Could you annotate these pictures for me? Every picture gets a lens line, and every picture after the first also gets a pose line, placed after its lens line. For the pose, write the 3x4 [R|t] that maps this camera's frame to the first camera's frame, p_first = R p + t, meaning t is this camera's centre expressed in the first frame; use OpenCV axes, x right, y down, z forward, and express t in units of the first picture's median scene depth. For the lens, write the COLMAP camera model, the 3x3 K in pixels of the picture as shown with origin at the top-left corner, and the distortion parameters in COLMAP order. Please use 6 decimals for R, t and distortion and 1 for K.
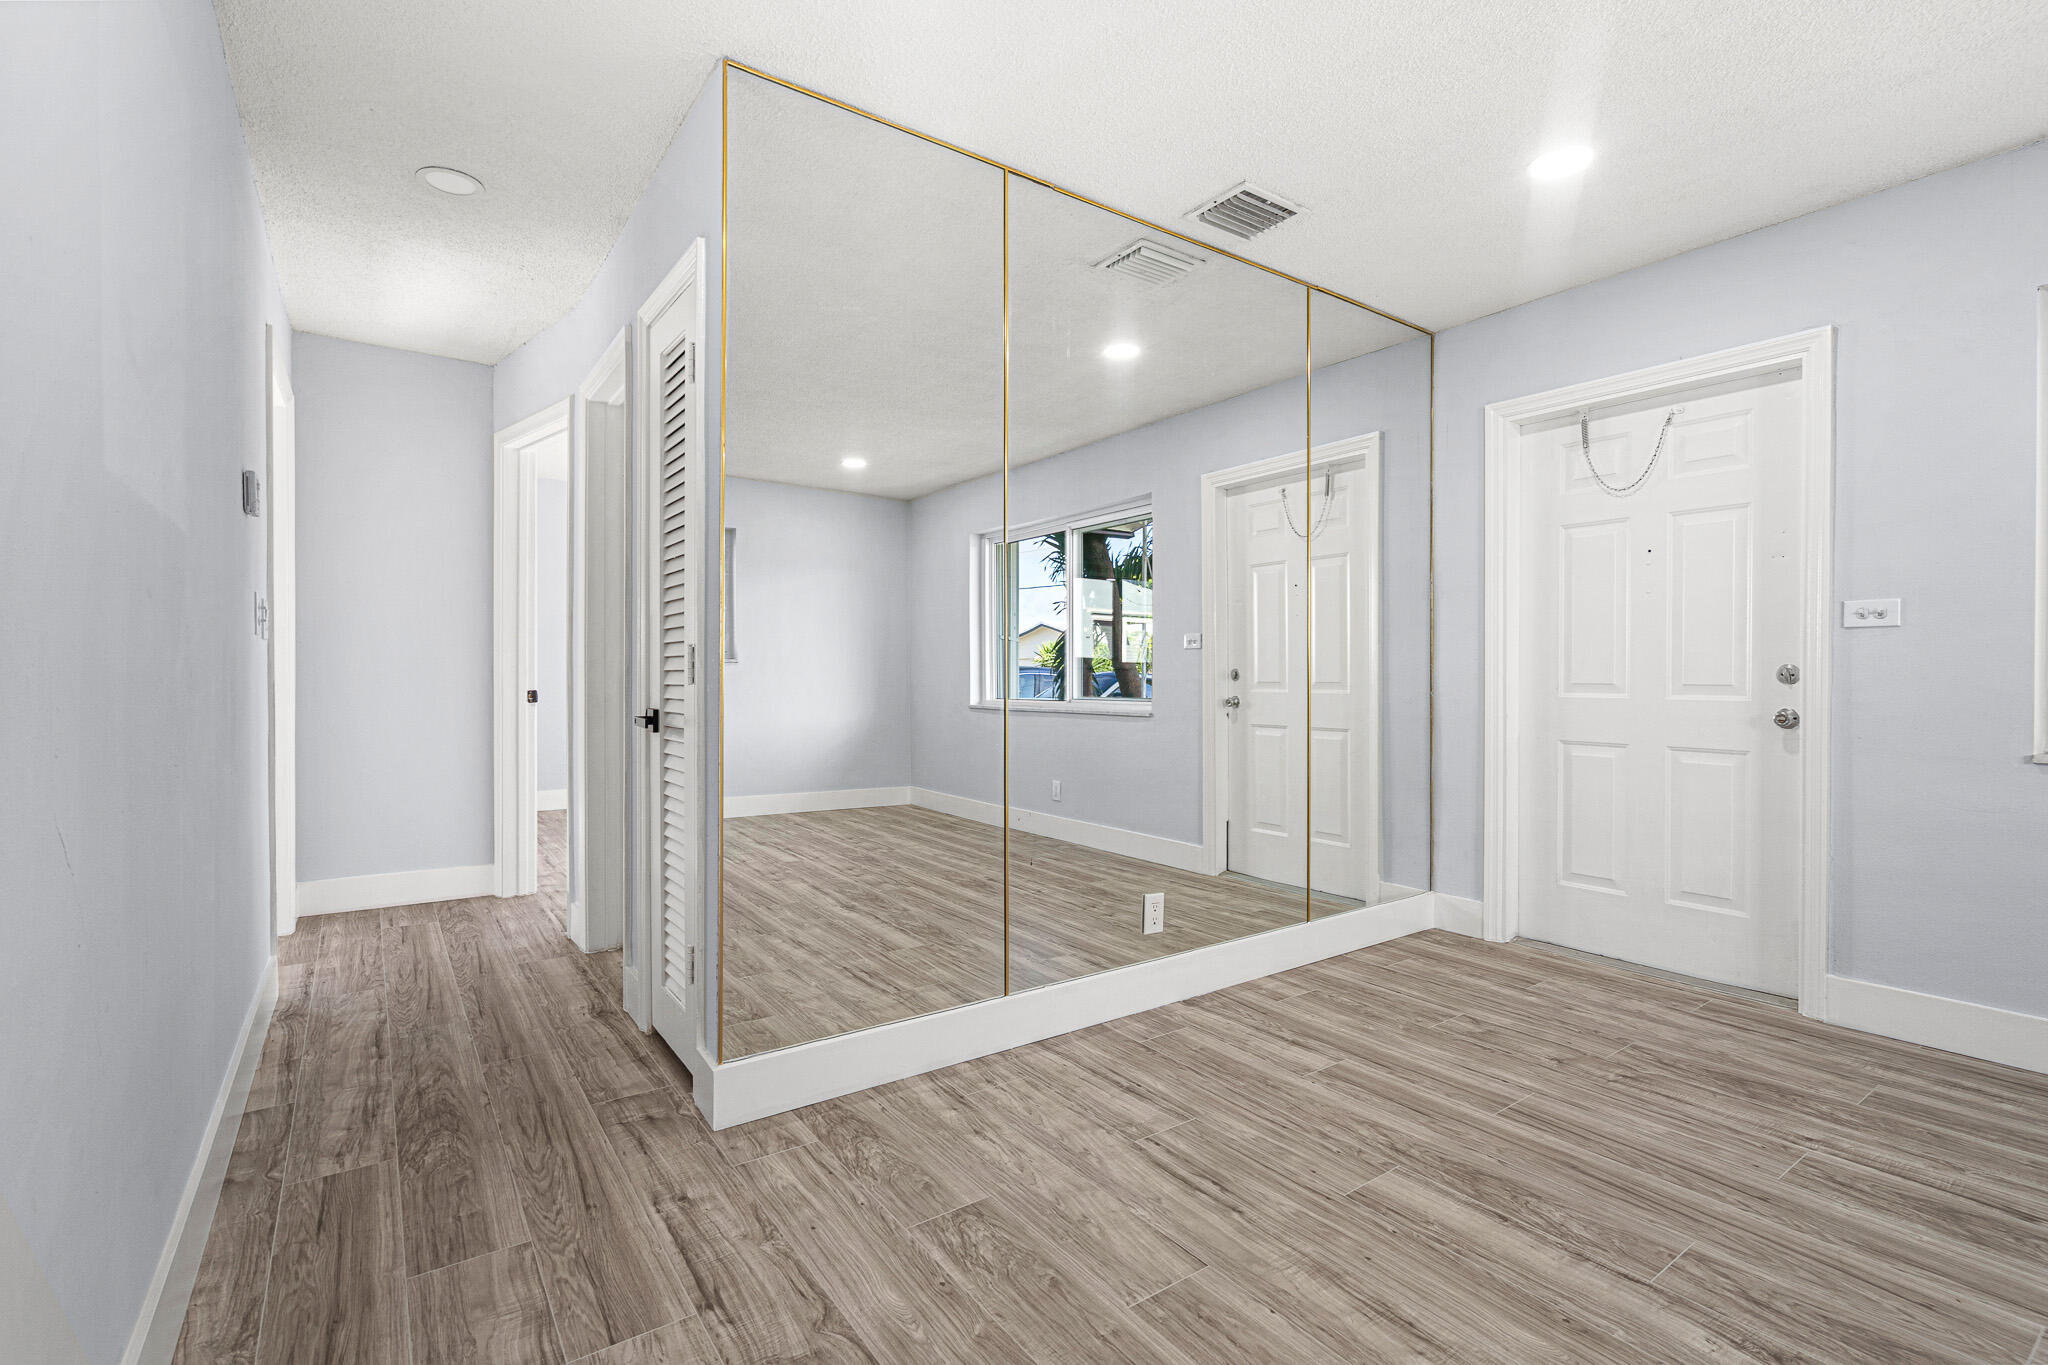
lens RADIAL K [[923.7, 0, 1016.1], [0, 923.7, 683.9], [0, 0, 1]] dist [-0.005142, 0.001204]
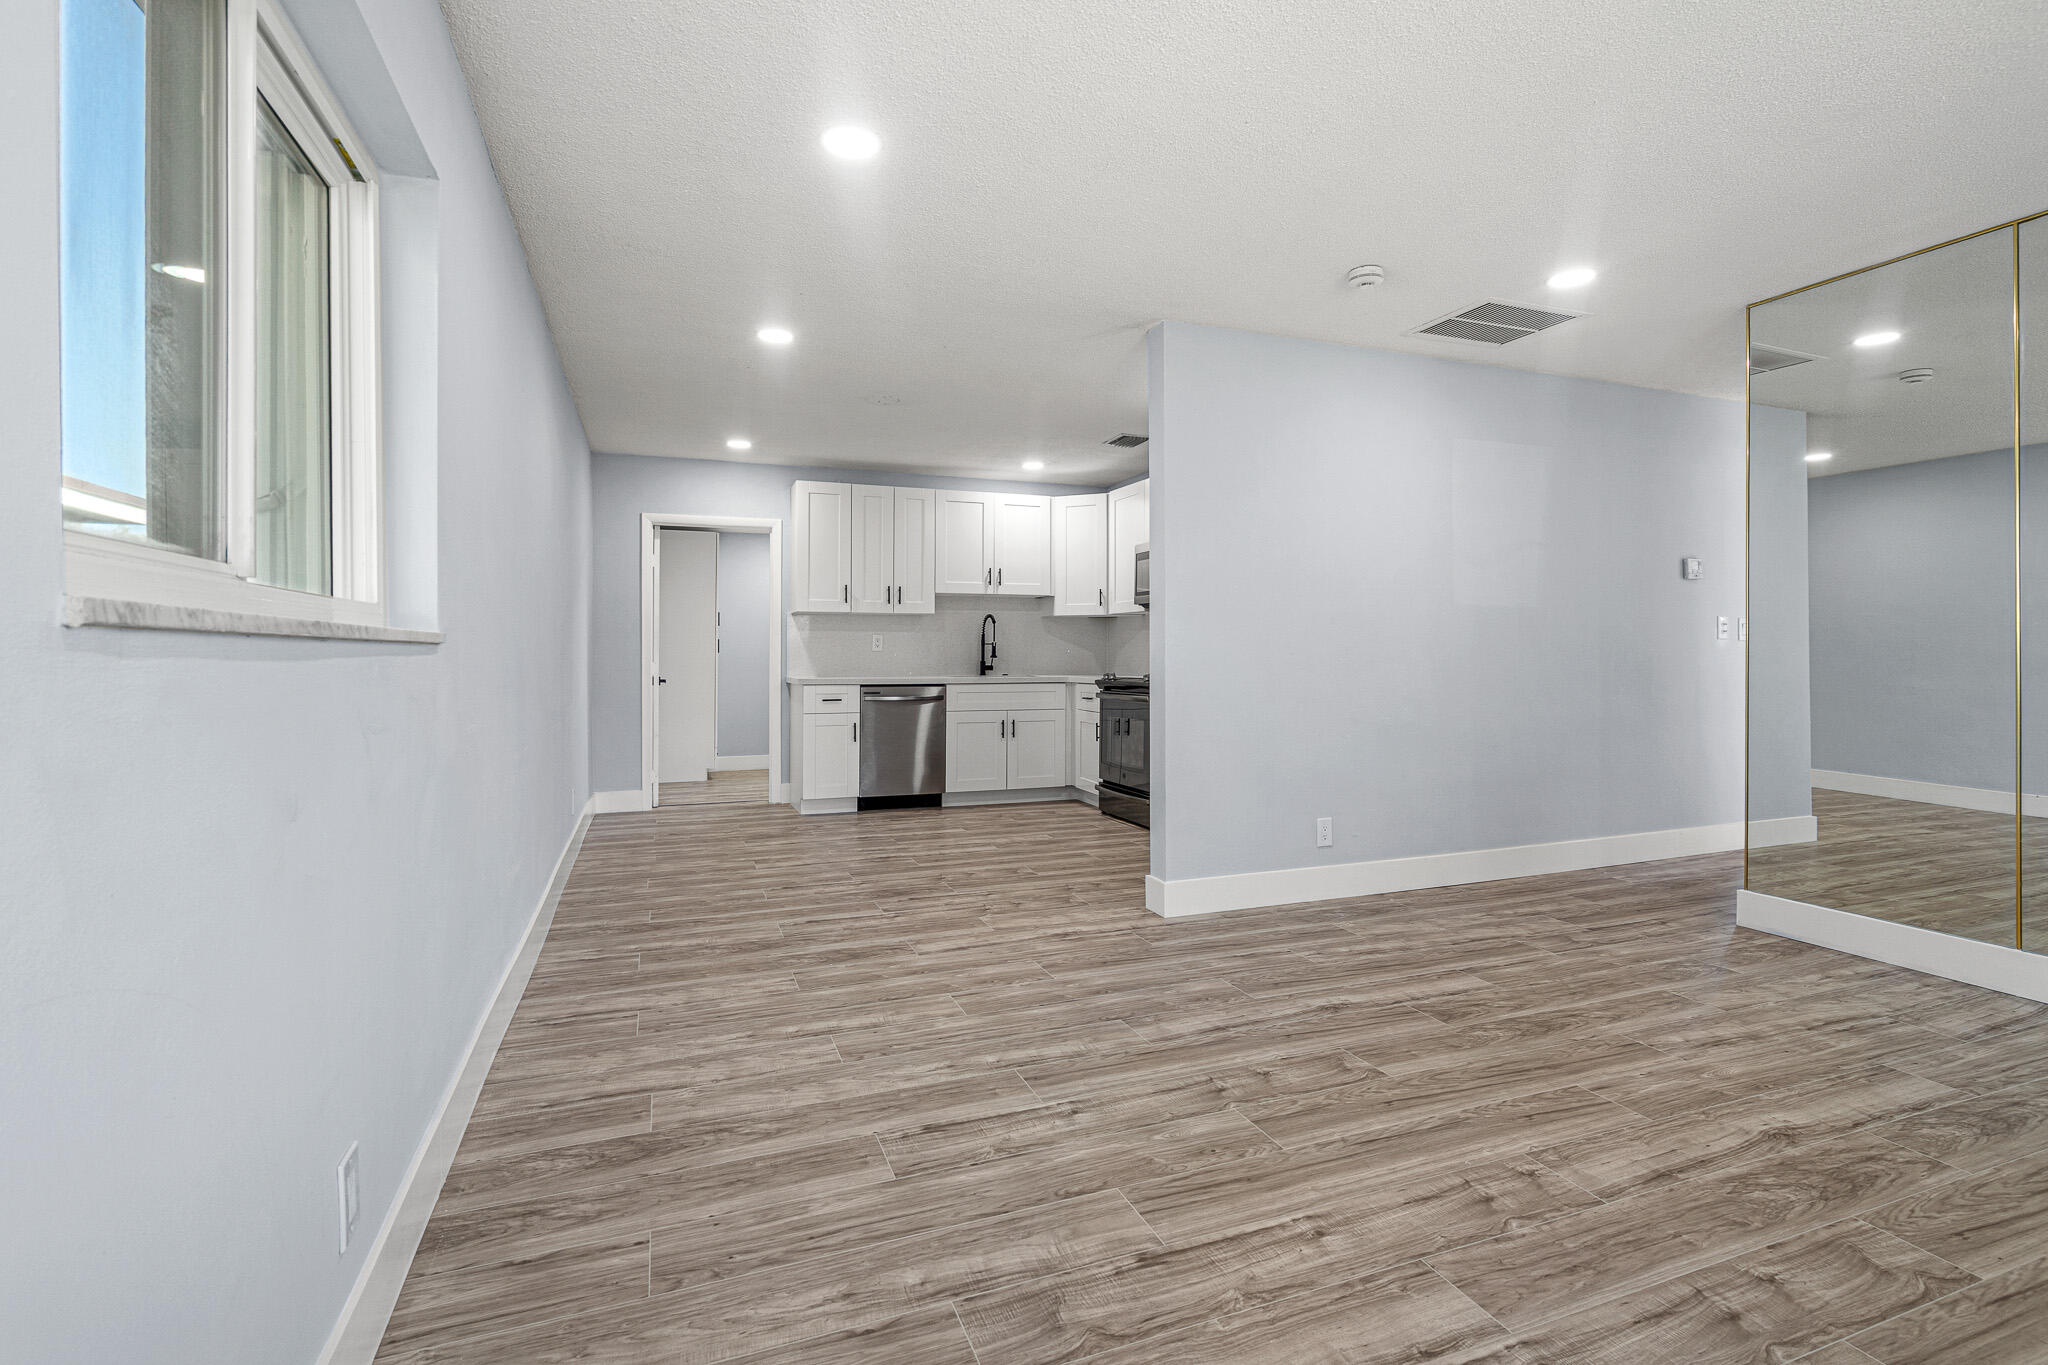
lens RADIAL K [[930.8, 0, 1017.1], [0, 930.8, 667.4], [0, 0, 1]] dist [-0.005695, 0.002003]
pose [[-0.247653, 0.014626, -0.968739, 1.547137], [-0.007802, 0.999824, 0.017089, -0.019320], [0.968818, 0.011790, -0.247495, 0.099760]]
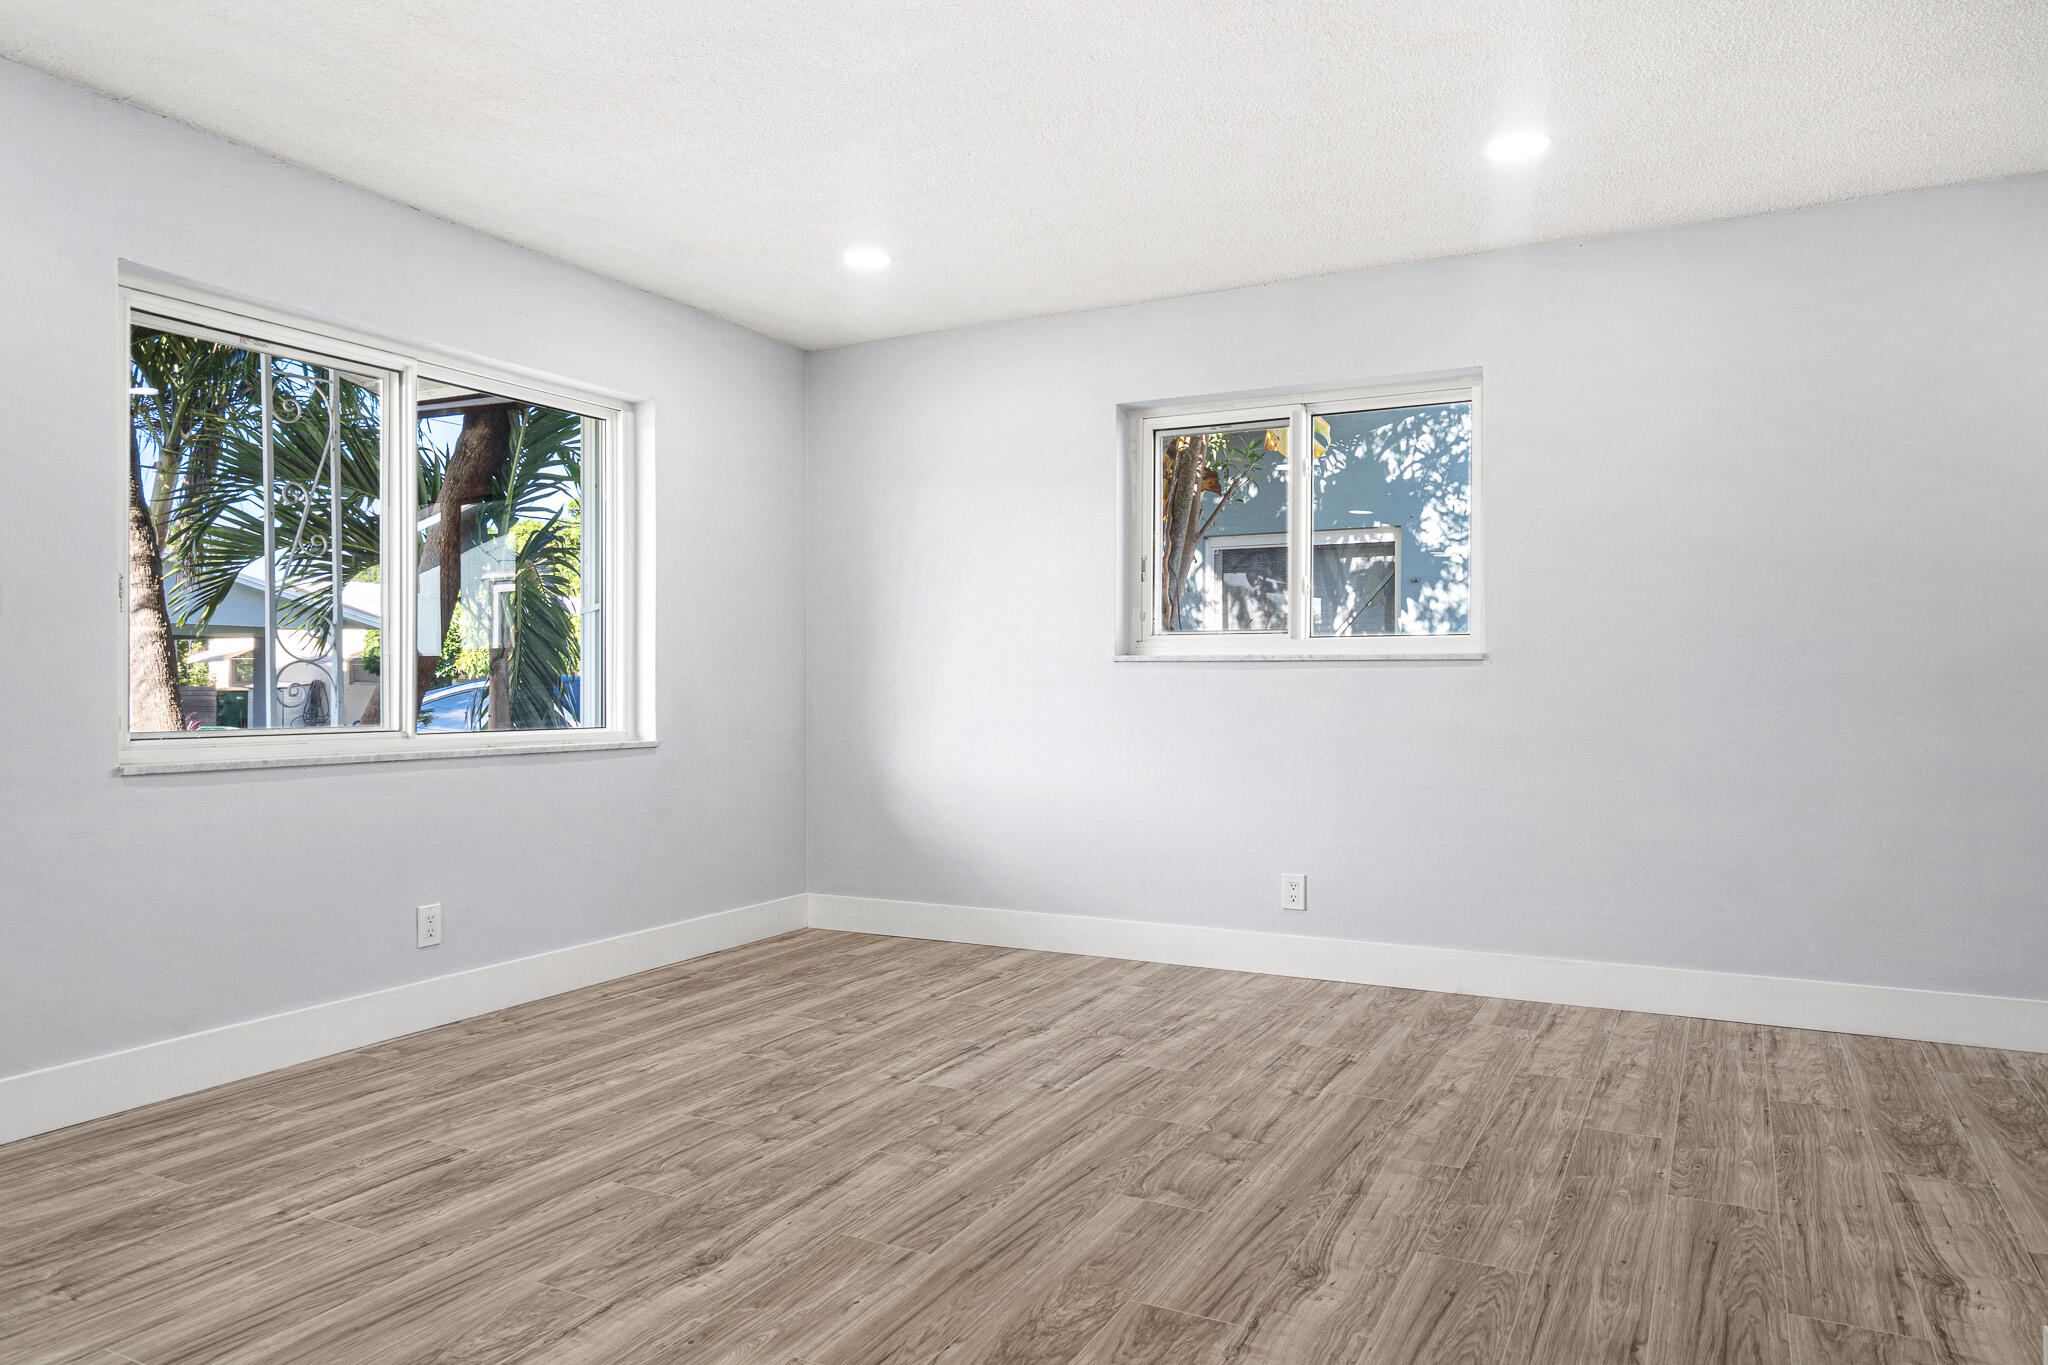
lens RADIAL K [[1367.9, 0, 1019.0], [0, 1367.9, 677.5], [0, 0, 1]] dist [0.003085, 0.005102]
pose [[-0.460254, 0.002135, 0.887785, -0.543923], [0.009204, 0.999955, 0.002367, -0.006920], [-0.887739, 0.009260, -0.460253, 0.866842]]
